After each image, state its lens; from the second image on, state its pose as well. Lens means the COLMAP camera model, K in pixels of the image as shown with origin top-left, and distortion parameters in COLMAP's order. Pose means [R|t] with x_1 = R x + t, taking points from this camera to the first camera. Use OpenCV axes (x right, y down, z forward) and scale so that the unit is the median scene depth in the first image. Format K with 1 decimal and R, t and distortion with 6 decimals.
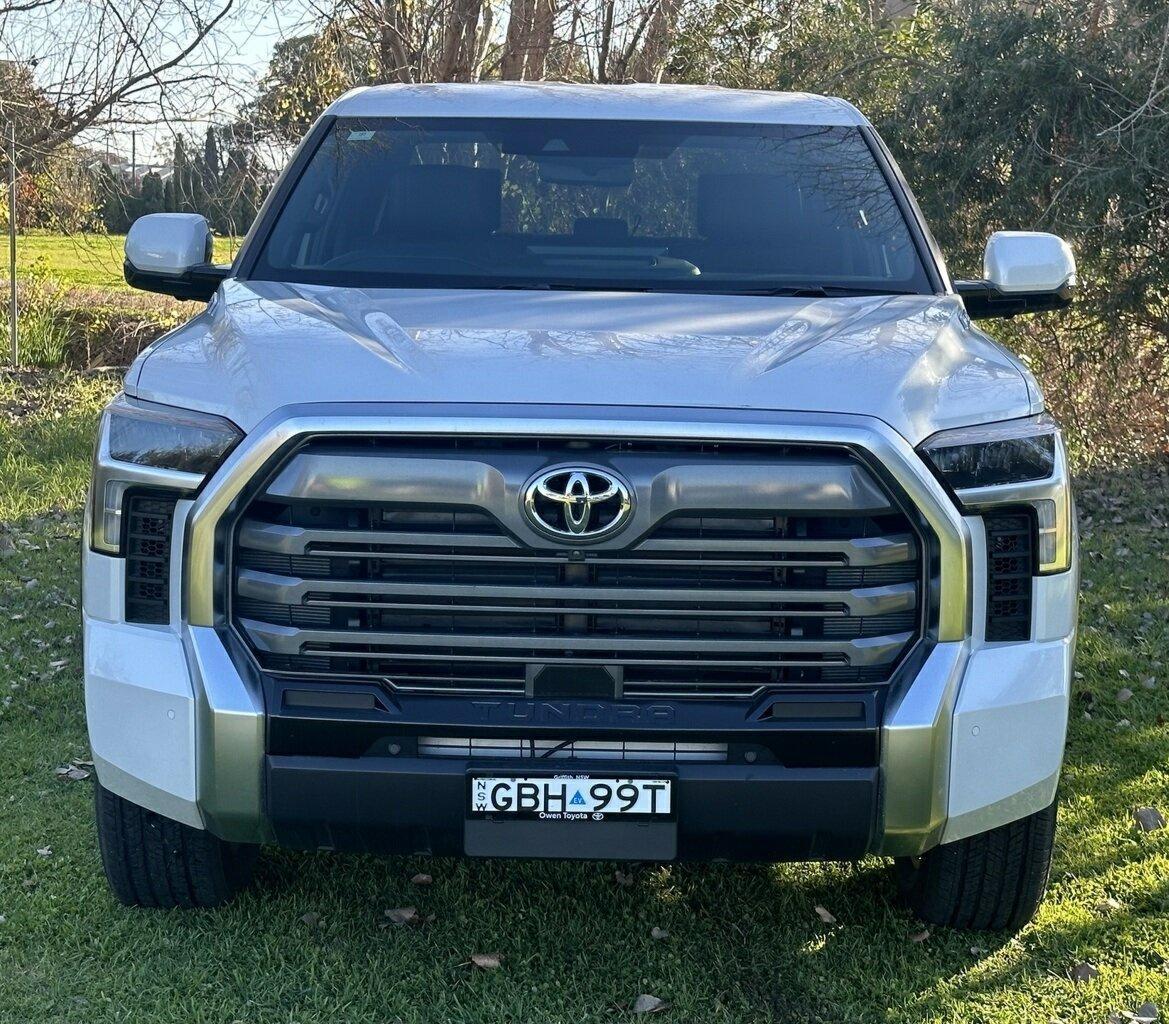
lens RADIAL K [[1960.4, 0, 584.5], [0, 1960.4, 512.0], [0, 0, 1]] dist [0.026915, 0.052316]
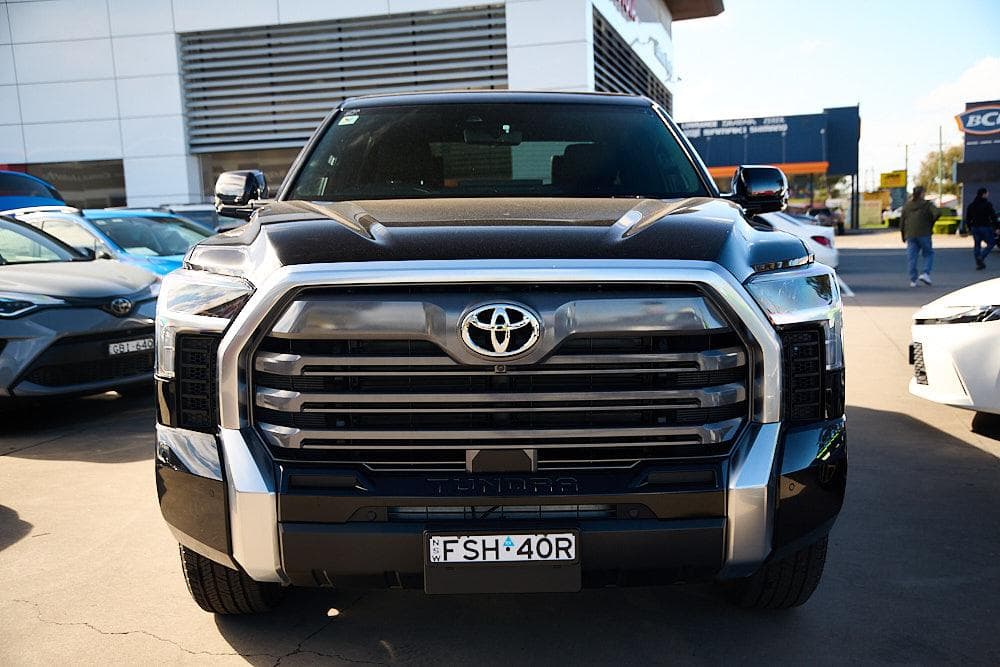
lens RADIAL K [[1072.7, 0, 500.0], [0, 1072.7, 333.5], [0, 0, 1]] dist [0.005841, 0.029452]
pose [[0.999498, -0.031183, -0.005588, 0.000361], [0.031119, 0.999455, -0.011046, 0.005397], [0.005930, 0.010867, 0.999923, 0.259136]]
